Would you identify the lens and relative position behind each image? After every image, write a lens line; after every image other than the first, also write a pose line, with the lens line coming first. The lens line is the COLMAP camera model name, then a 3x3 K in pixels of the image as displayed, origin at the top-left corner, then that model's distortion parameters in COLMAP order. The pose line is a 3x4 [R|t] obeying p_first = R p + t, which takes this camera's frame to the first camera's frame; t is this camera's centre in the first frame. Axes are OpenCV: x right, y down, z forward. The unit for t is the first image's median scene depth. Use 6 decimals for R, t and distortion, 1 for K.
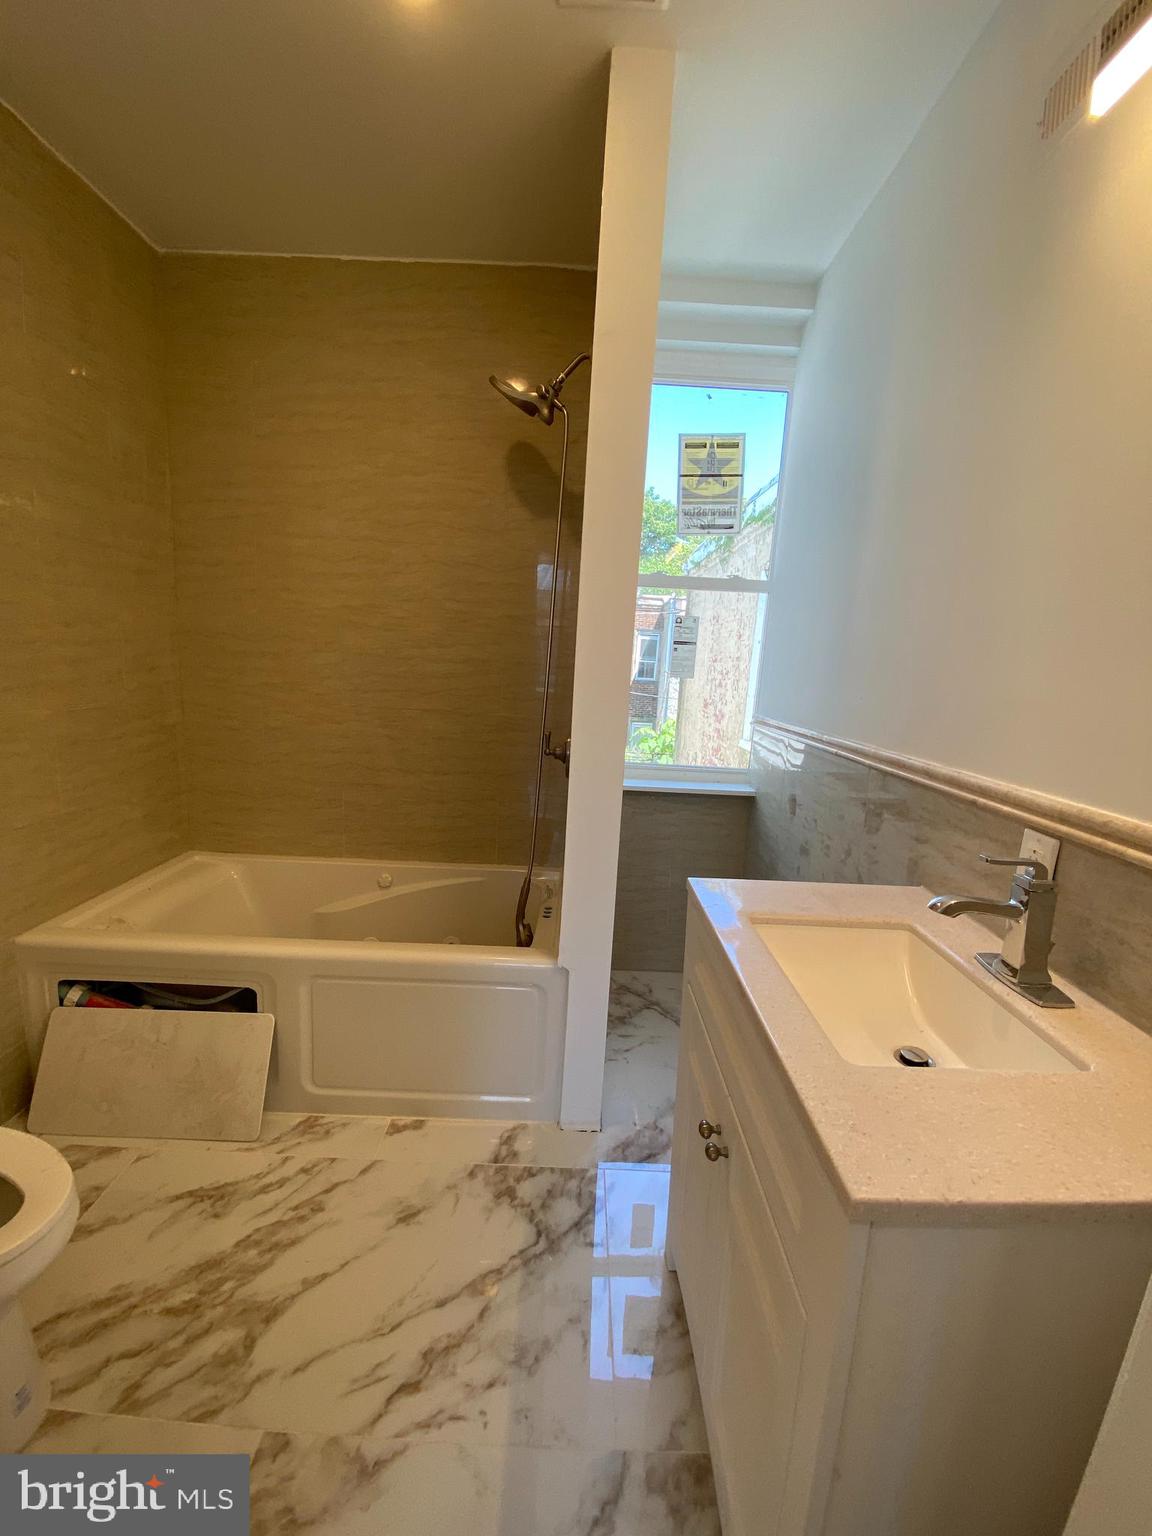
lens RADIAL K [[628.5, 0, 575.6], [0, 628.5, 772.0], [0, 0, 1]] dist [0.015672, -0.017605]
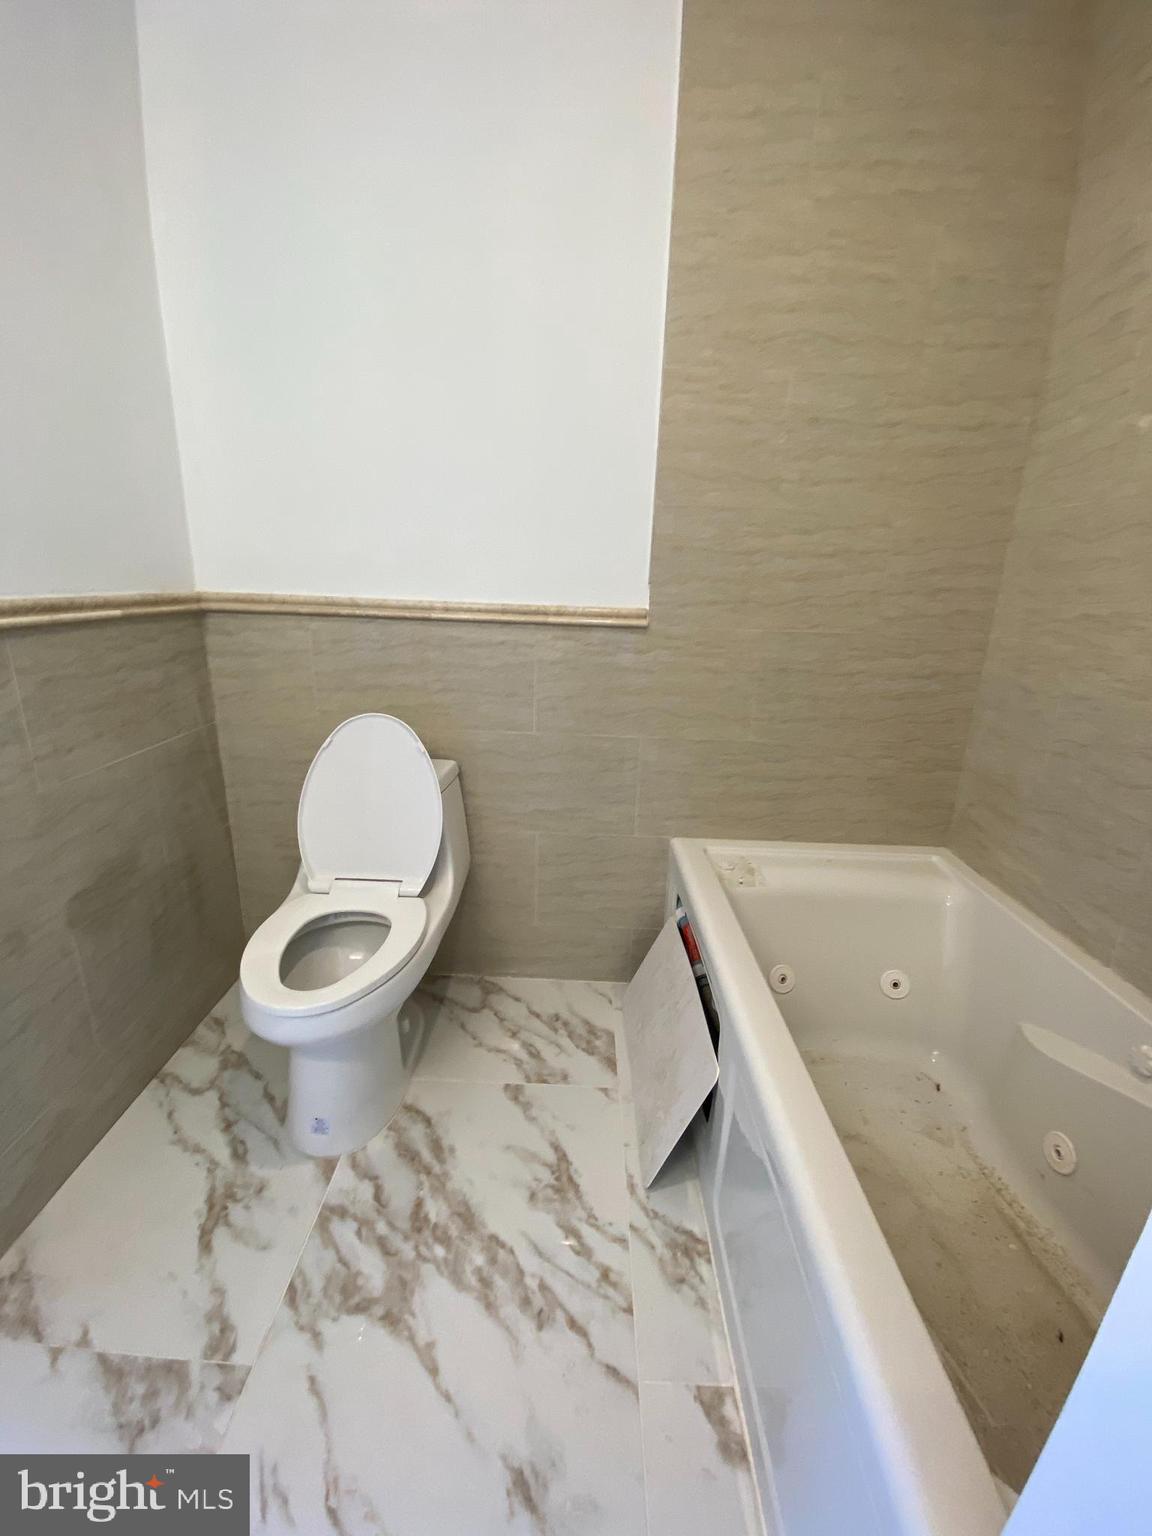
lens RADIAL K [[628.5, 0, 574.8], [0, 628.5, 762.0], [0, 0, 1]] dist [0.015672, -0.017605]
pose [[-0.004489, 0.228960, -0.973425, 0.142775], [-0.207825, 0.951967, 0.224871, -0.077790], [0.978156, 0.203311, 0.043311, 0.895927]]
